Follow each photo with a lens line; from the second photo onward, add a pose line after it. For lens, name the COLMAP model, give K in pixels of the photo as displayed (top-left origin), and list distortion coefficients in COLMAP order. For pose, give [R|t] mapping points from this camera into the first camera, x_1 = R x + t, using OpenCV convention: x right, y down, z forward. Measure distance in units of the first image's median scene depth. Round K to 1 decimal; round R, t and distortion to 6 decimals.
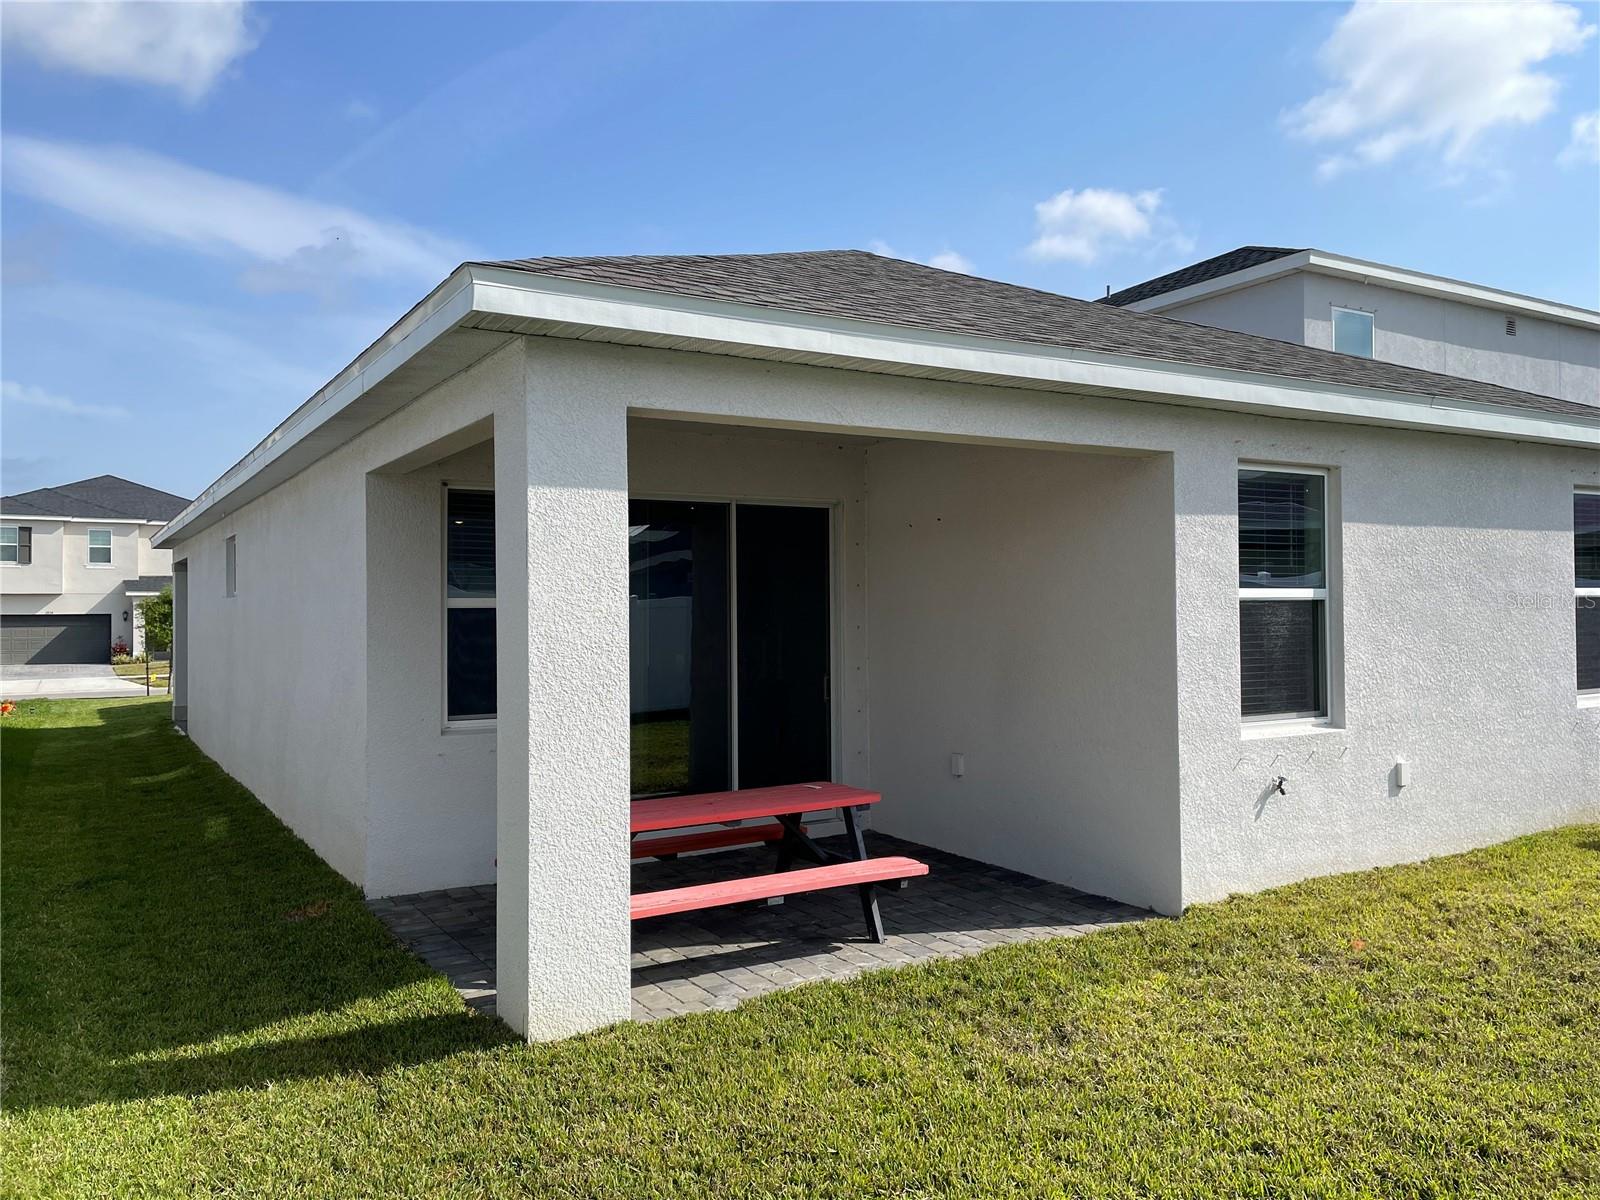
lens RADIAL K [[1204.8, 0, 827.2], [0, 1204.8, 585.6], [0, 0, 1]] dist [0.094419, -0.125080]
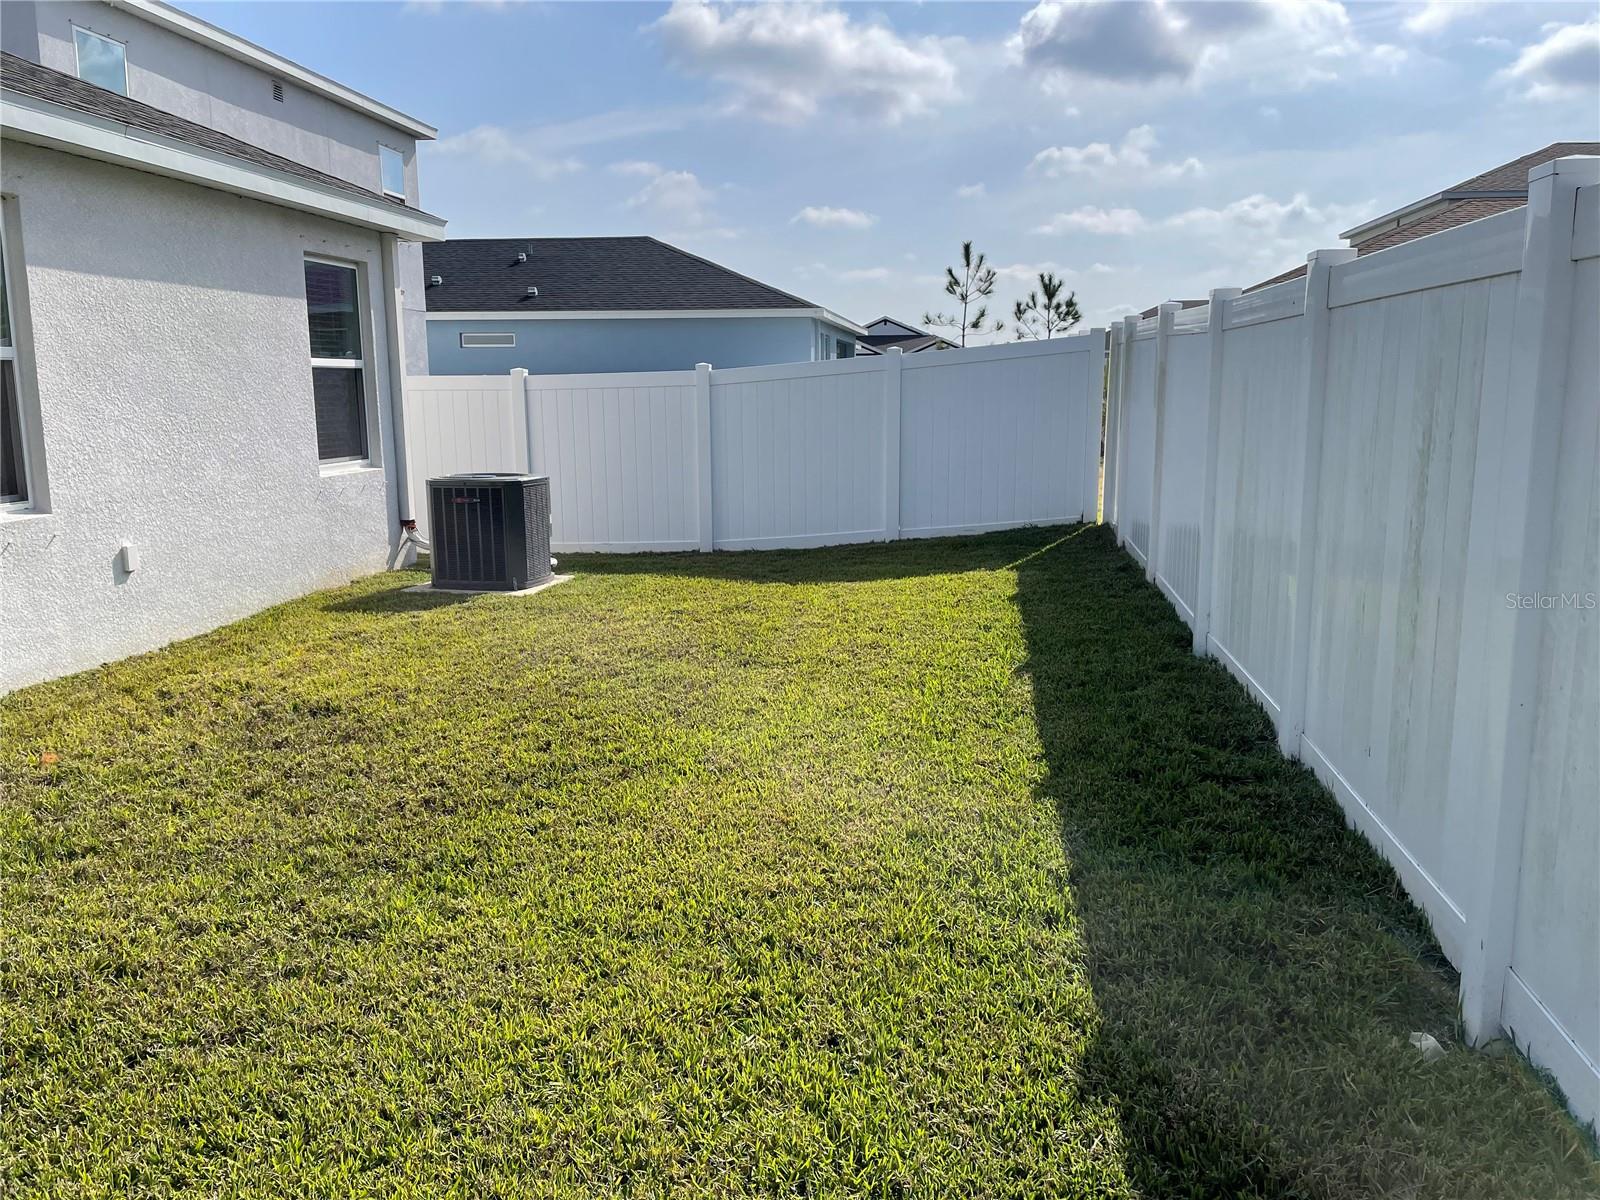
lens RADIAL K [[1201.2, 0, 826.3], [0, 1201.2, 585.4], [0, 0, 1]] dist [0.087781, -0.114070]
pose [[0.625861, -0.117866, 0.770977, 0.114340], [-0.020501, 0.985687, 0.167334, 0.014474], [-0.779665, -0.120534, 0.614486, 0.048405]]
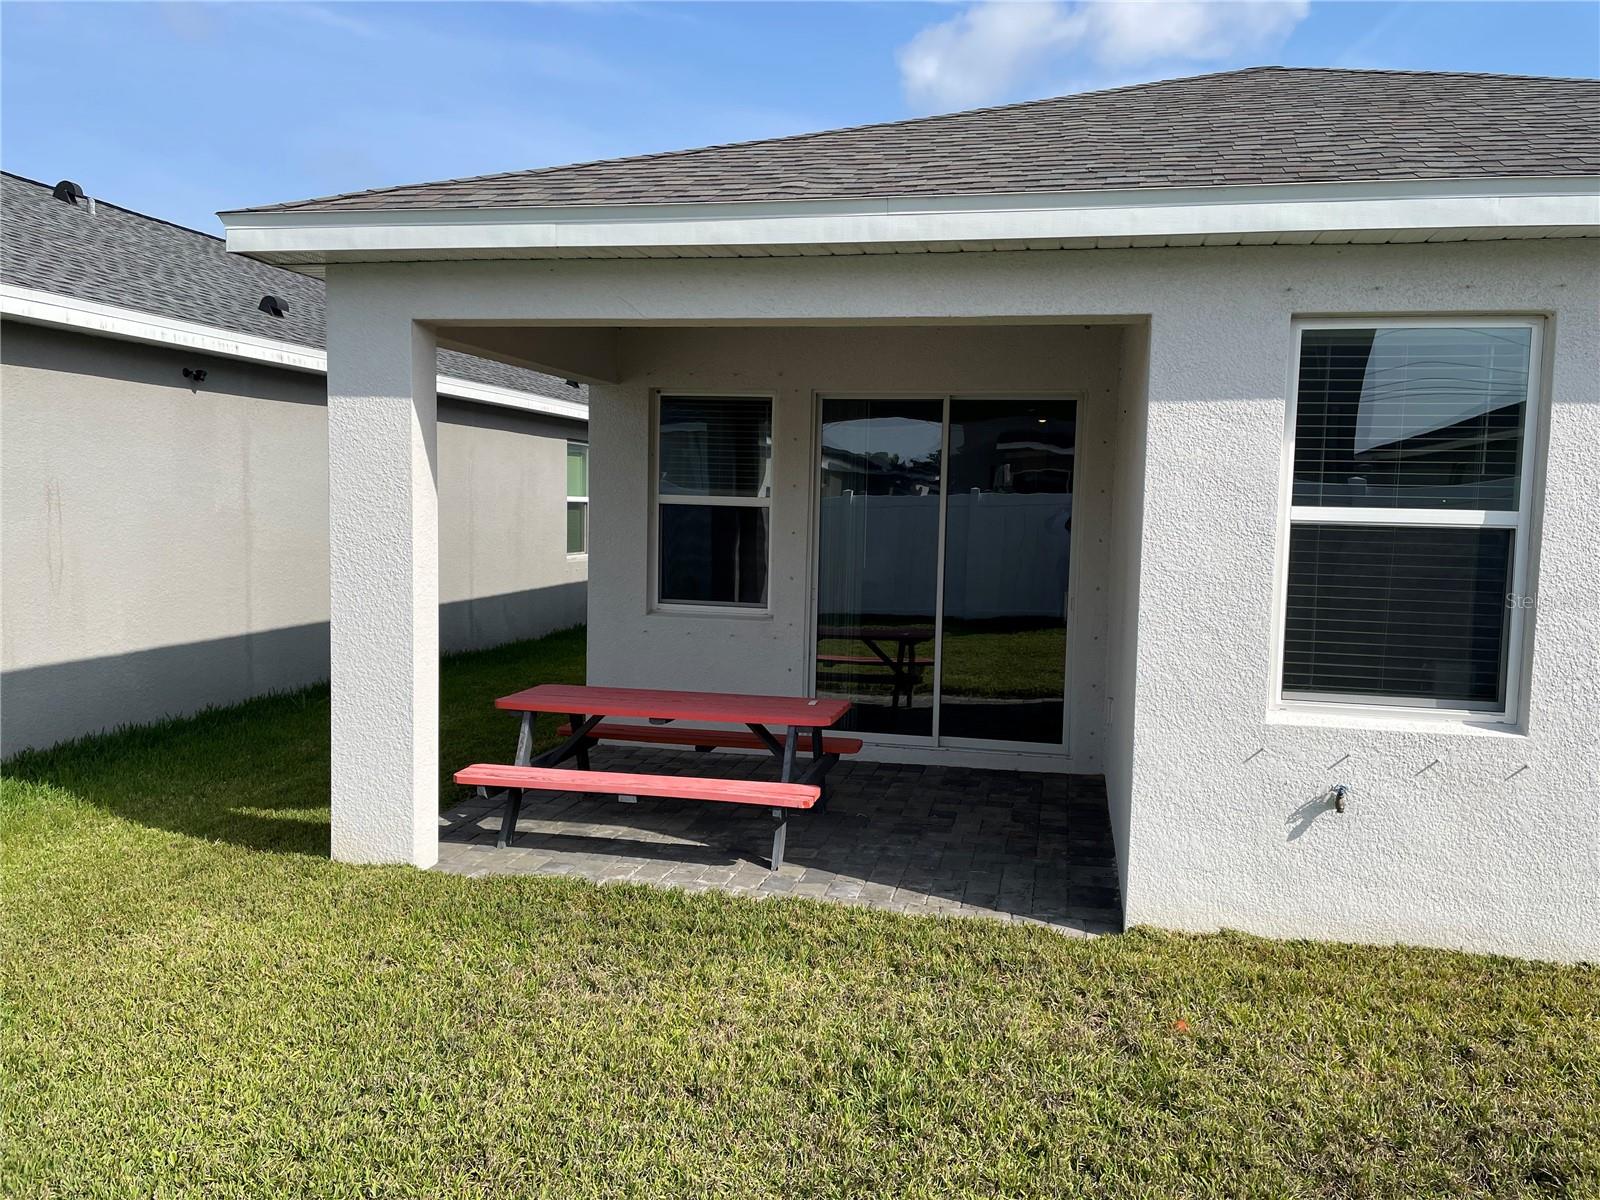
lens RADIAL K [[1201.2, 0, 826.3], [0, 1201.2, 585.4], [0, 0, 1]] dist [0.087781, -0.114070]
pose [[0.726582, 0.076699, -0.682785, 0.691091], [-0.016688, 0.995427, 0.094060, -0.014955], [0.686877, -0.056948, 0.724539, 0.356662]]
